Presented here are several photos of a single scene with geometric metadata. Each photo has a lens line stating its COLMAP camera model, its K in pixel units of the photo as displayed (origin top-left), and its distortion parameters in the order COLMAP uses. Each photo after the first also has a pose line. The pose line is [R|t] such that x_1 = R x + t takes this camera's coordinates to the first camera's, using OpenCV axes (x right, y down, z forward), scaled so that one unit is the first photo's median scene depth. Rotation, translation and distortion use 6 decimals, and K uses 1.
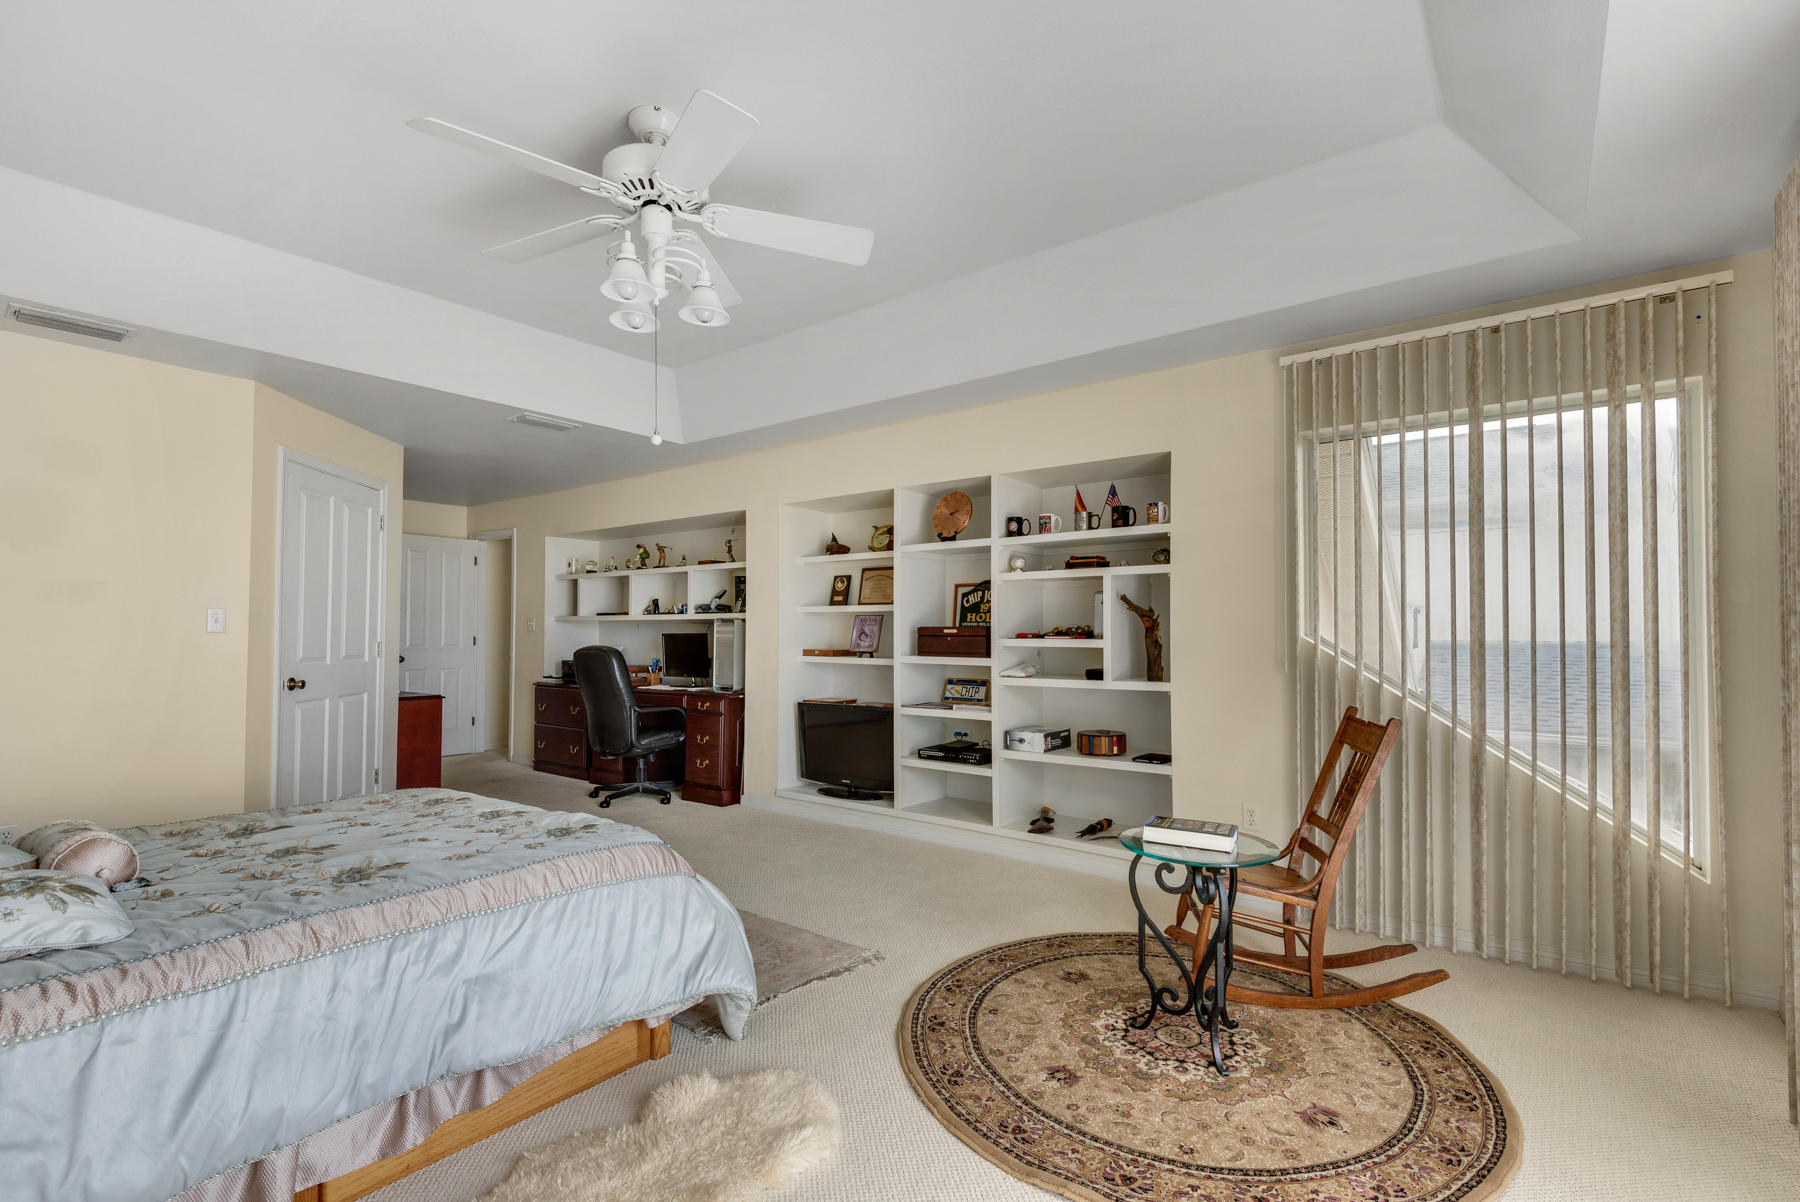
lens RADIAL K [[830.7, 0, 898.2], [0, 830.7, 612.9], [0, 0, 1]] dist [0.037397, -0.025391]
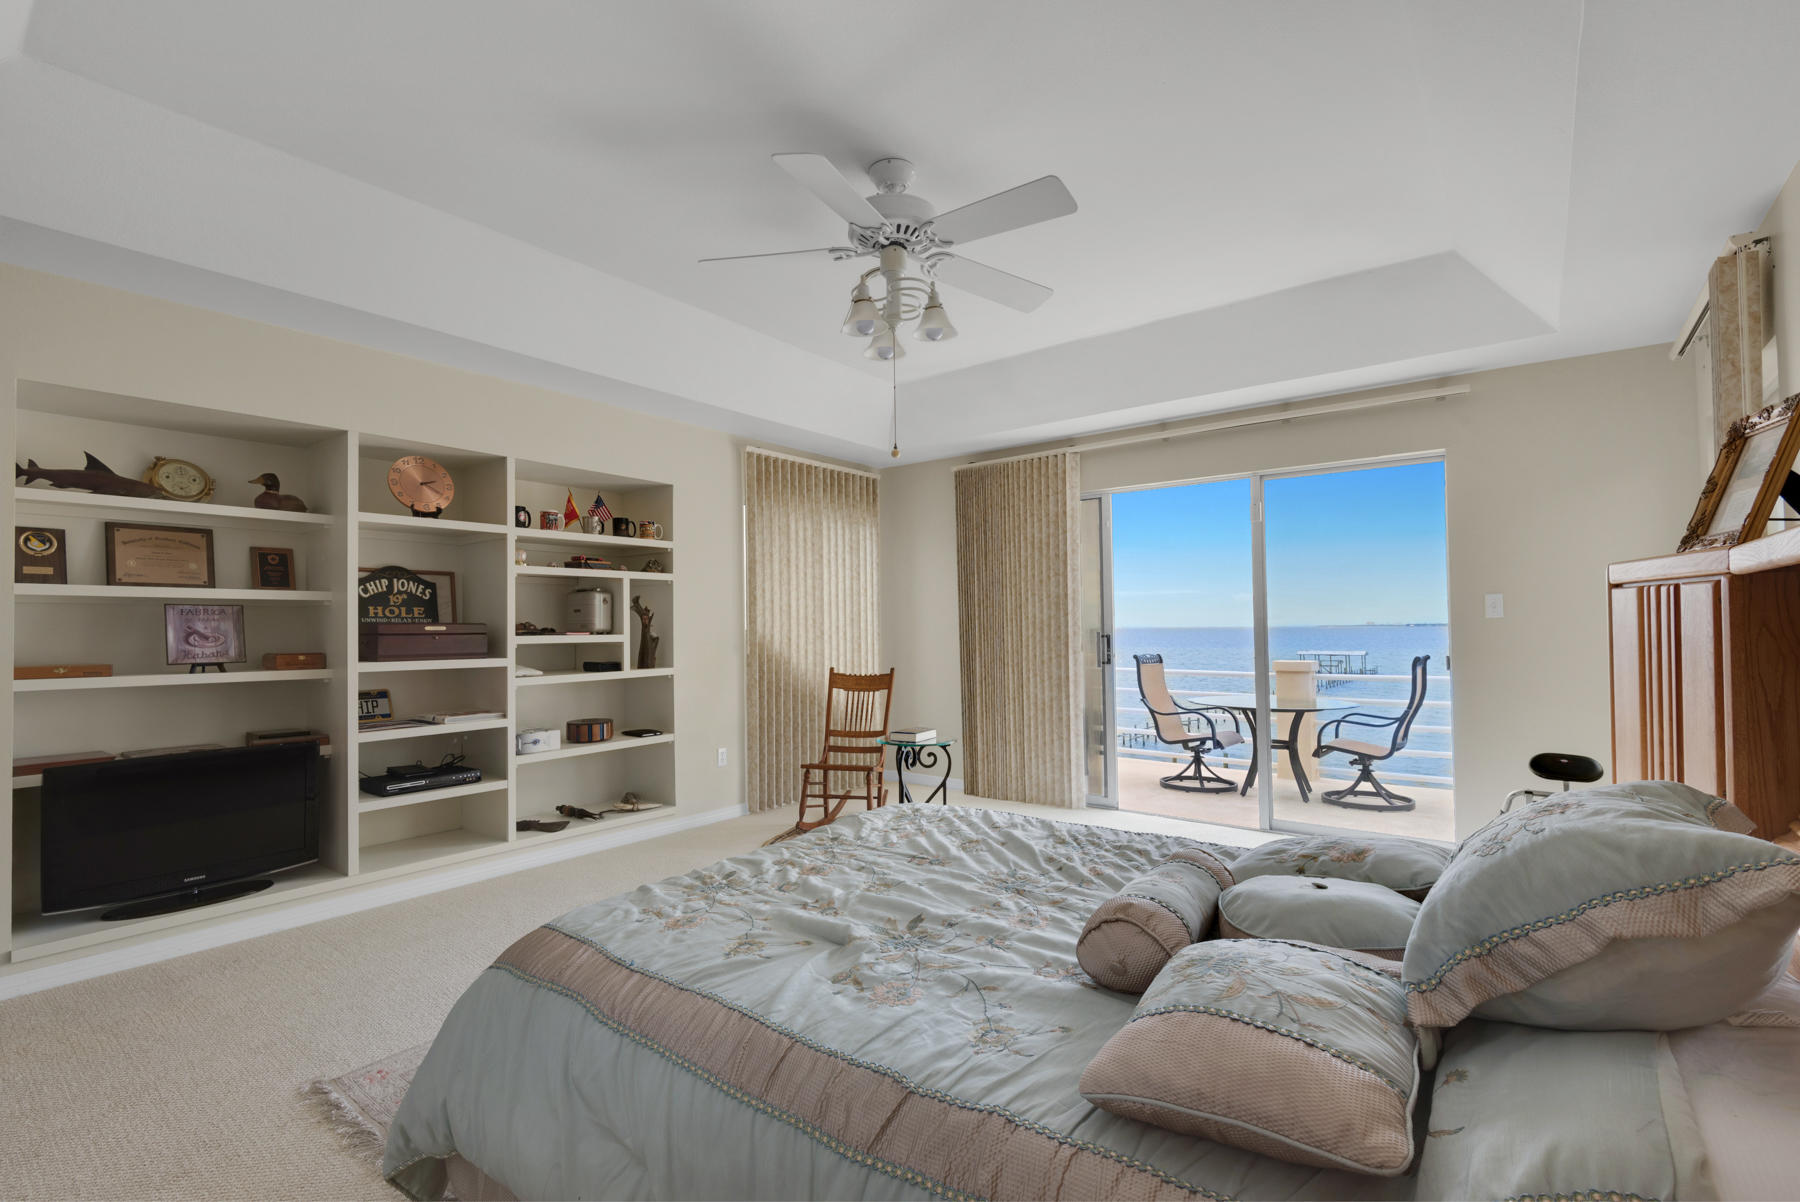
lens RADIAL K [[830.7, 0, 898.2], [0, 830.7, 612.9], [0, 0, 1]] dist [0.037397, -0.025391]
pose [[-0.015498, 0.015922, 0.999753, -0.829417], [-0.013898, 0.999773, -0.016137, 0.014758], [-0.999783, -0.014144, -0.015273, 0.598991]]
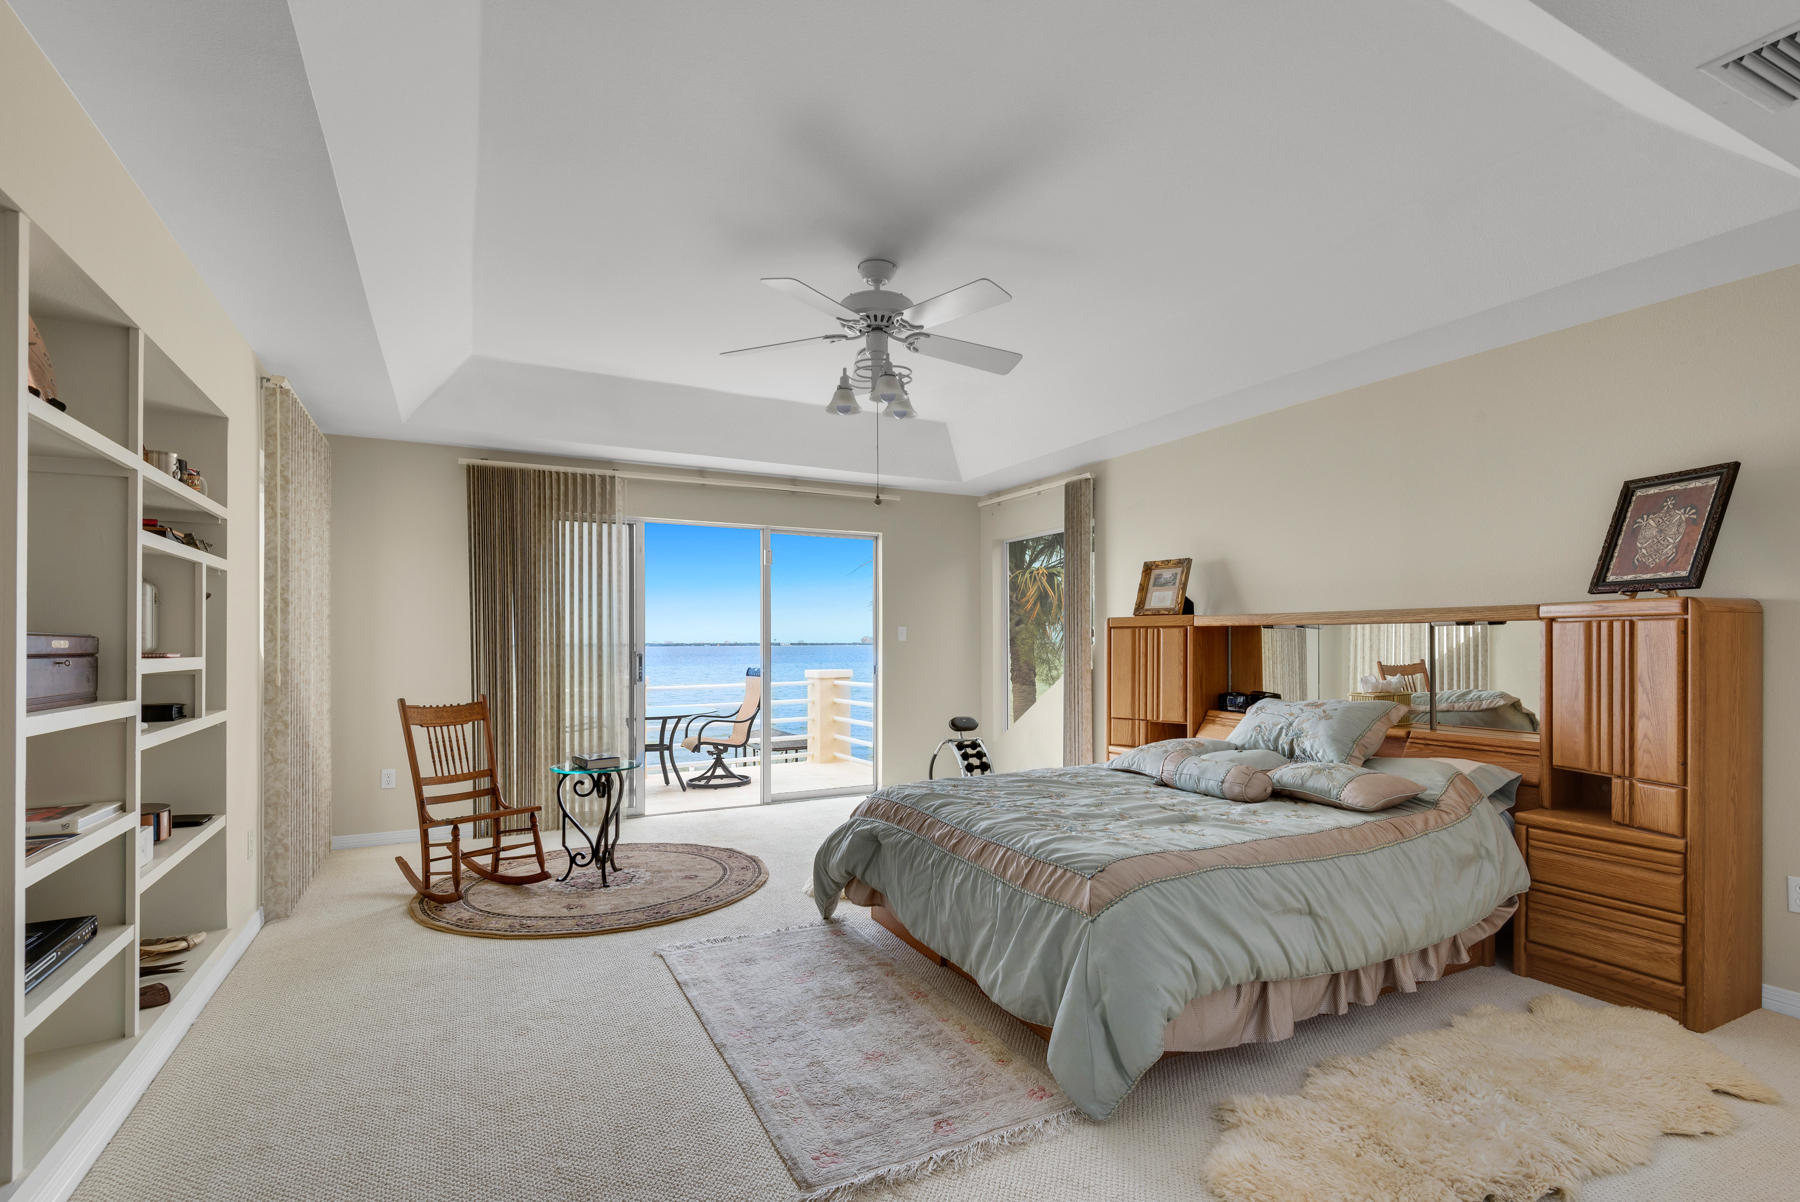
lens RADIAL K [[830.7, 0, 898.2], [0, 830.7, 612.9], [0, 0, 1]] dist [0.037397, -0.025391]
pose [[-0.909983, 0.009973, 0.414526, -0.517165], [-0.013455, 0.998474, -0.053559, 0.023444], [-0.414428, -0.054315, -0.908460, 1.289694]]
